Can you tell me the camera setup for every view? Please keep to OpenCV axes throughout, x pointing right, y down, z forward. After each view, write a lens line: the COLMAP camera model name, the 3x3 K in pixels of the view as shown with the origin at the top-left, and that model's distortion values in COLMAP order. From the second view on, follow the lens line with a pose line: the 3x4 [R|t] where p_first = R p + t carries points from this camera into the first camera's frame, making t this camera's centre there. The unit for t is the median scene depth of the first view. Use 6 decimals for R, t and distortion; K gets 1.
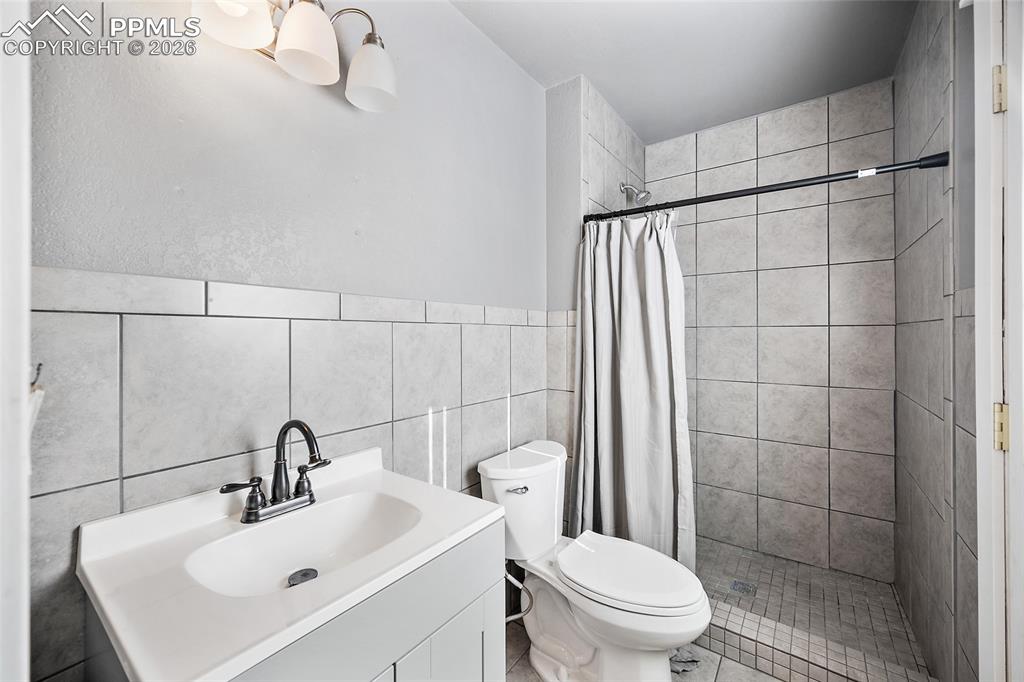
lens RADIAL K [[405.4, 0, 512.7], [0, 405.4, 336.1], [0, 0, 1]] dist [-0.001892, 0.000388]
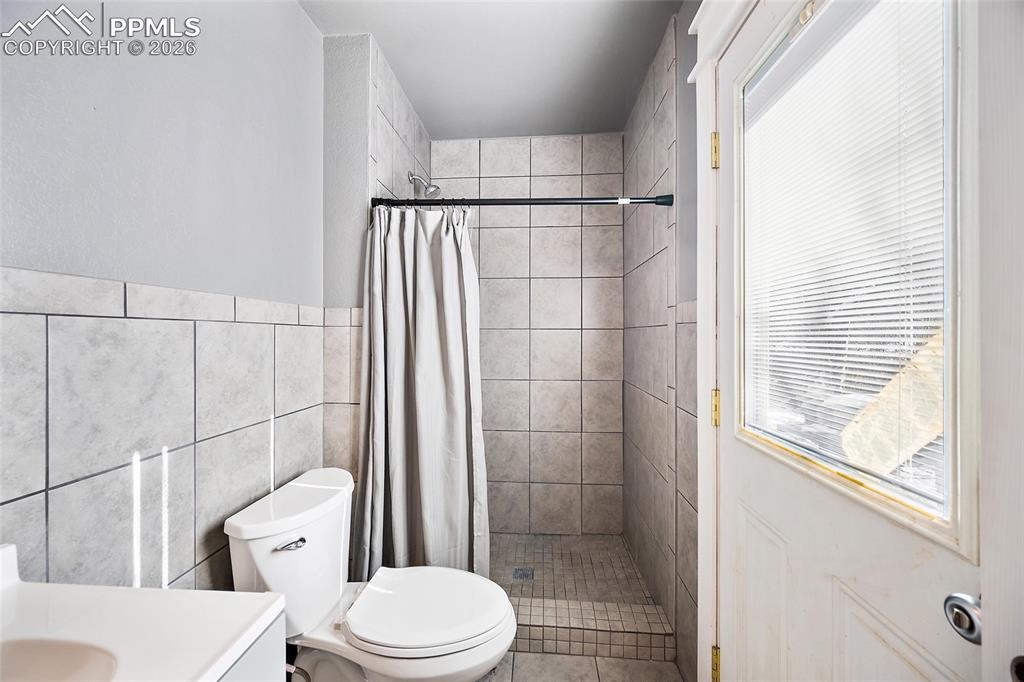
lens RADIAL K [[405.4, 0, 507.2], [0, 405.4, 335.2], [0, 0, 1]] dist [-0.001892, 0.000388]
pose [[0.852262, 0.002519, 0.523109, -0.030619], [-0.000159, 0.999990, -0.004556, -0.002678], [-0.523115, 0.003800, 0.852254, 0.124865]]
